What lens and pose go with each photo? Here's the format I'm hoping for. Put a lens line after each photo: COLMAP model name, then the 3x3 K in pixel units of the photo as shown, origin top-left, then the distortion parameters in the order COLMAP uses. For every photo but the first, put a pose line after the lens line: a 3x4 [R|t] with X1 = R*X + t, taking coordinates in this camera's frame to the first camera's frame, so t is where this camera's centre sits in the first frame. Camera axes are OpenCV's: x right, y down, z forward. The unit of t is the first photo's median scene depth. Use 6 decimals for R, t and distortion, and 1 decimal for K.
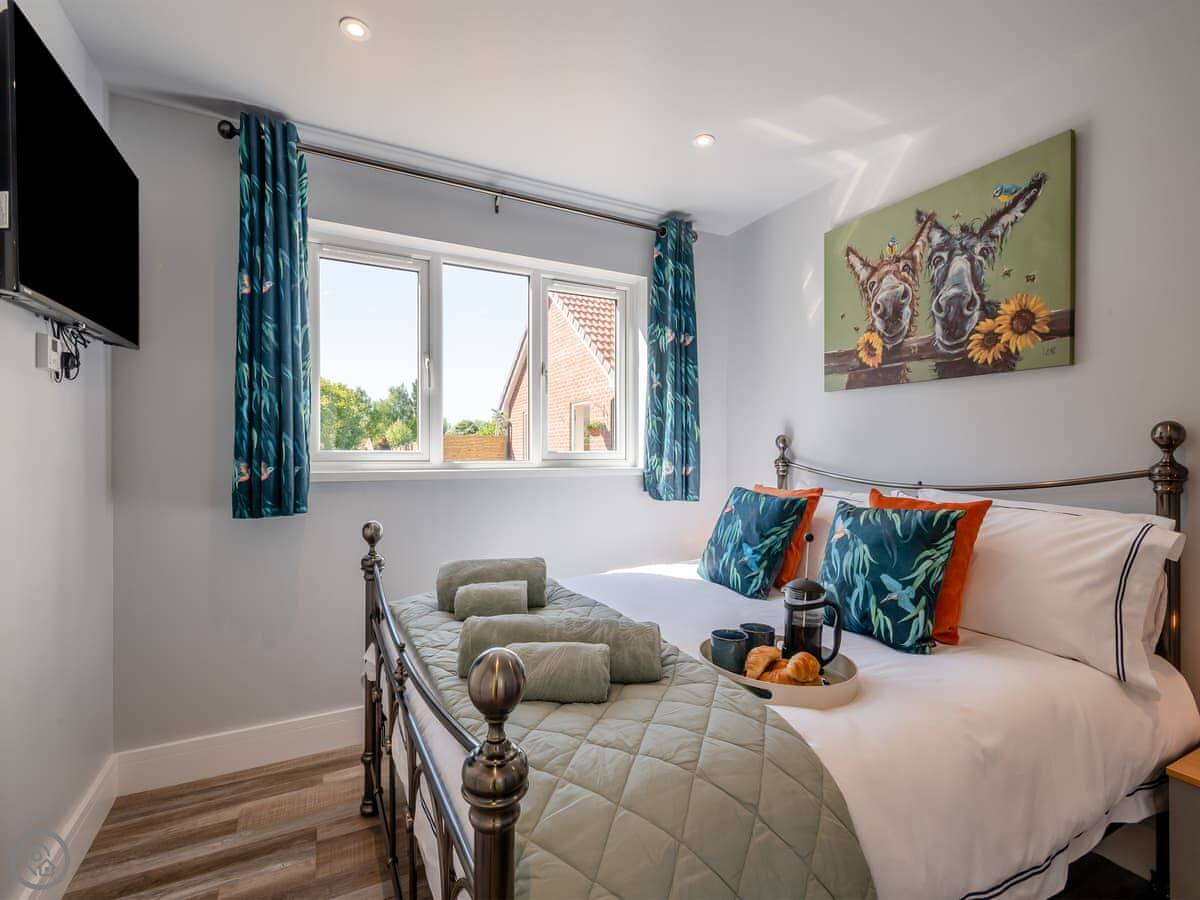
lens RADIAL K [[565.6, 0, 600.0], [0, 565.6, 450.0], [0, 0, 1]] dist [0.027027, -0.000368]
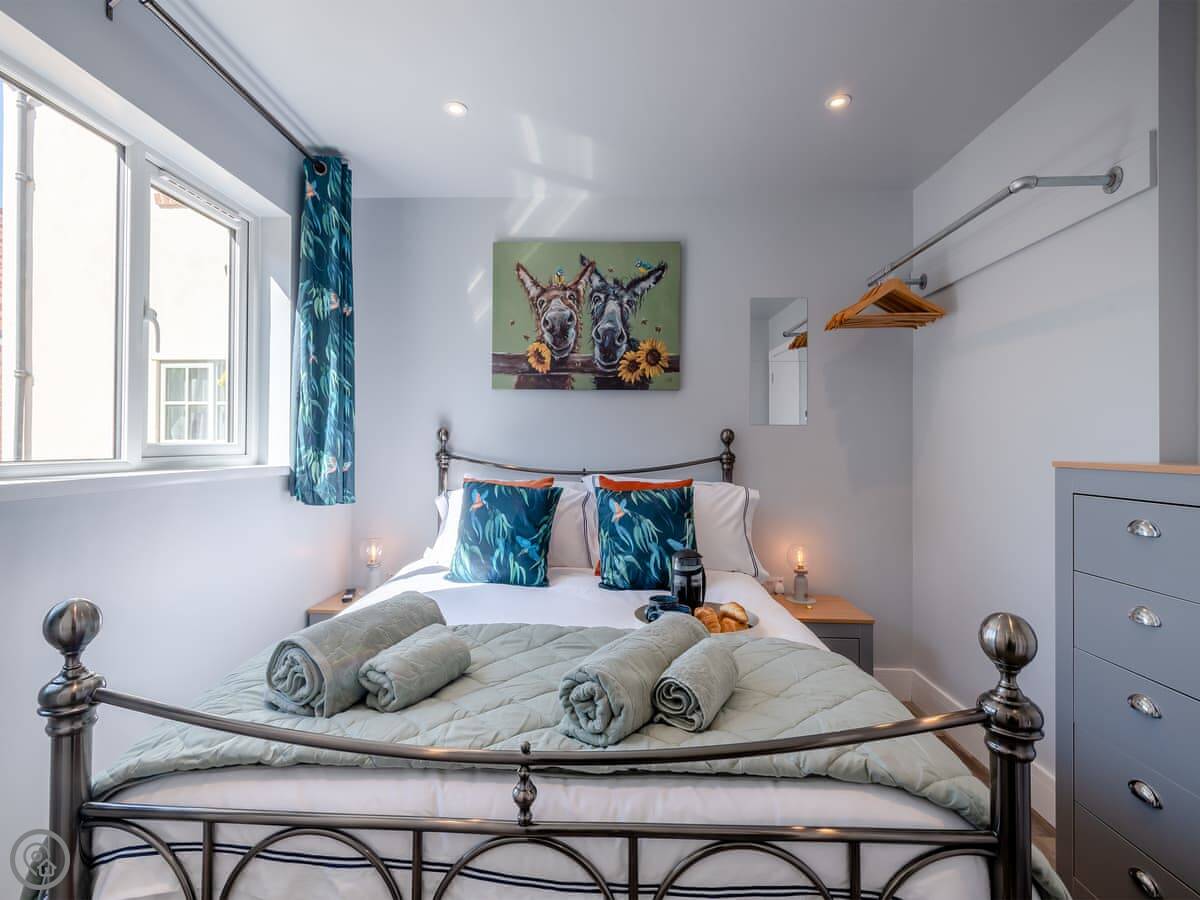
lens RADIAL K [[555.8, 0, 598.3], [0, 555.8, 442.4], [0, 0, 1]] dist [0.001823, -0.000263]
pose [[0.488875, 0.003996, 0.872345, -0.493102], [-0.007627, 0.999971, -0.000306, -0.003028], [-0.872320, -0.006503, 0.488891, 0.359323]]
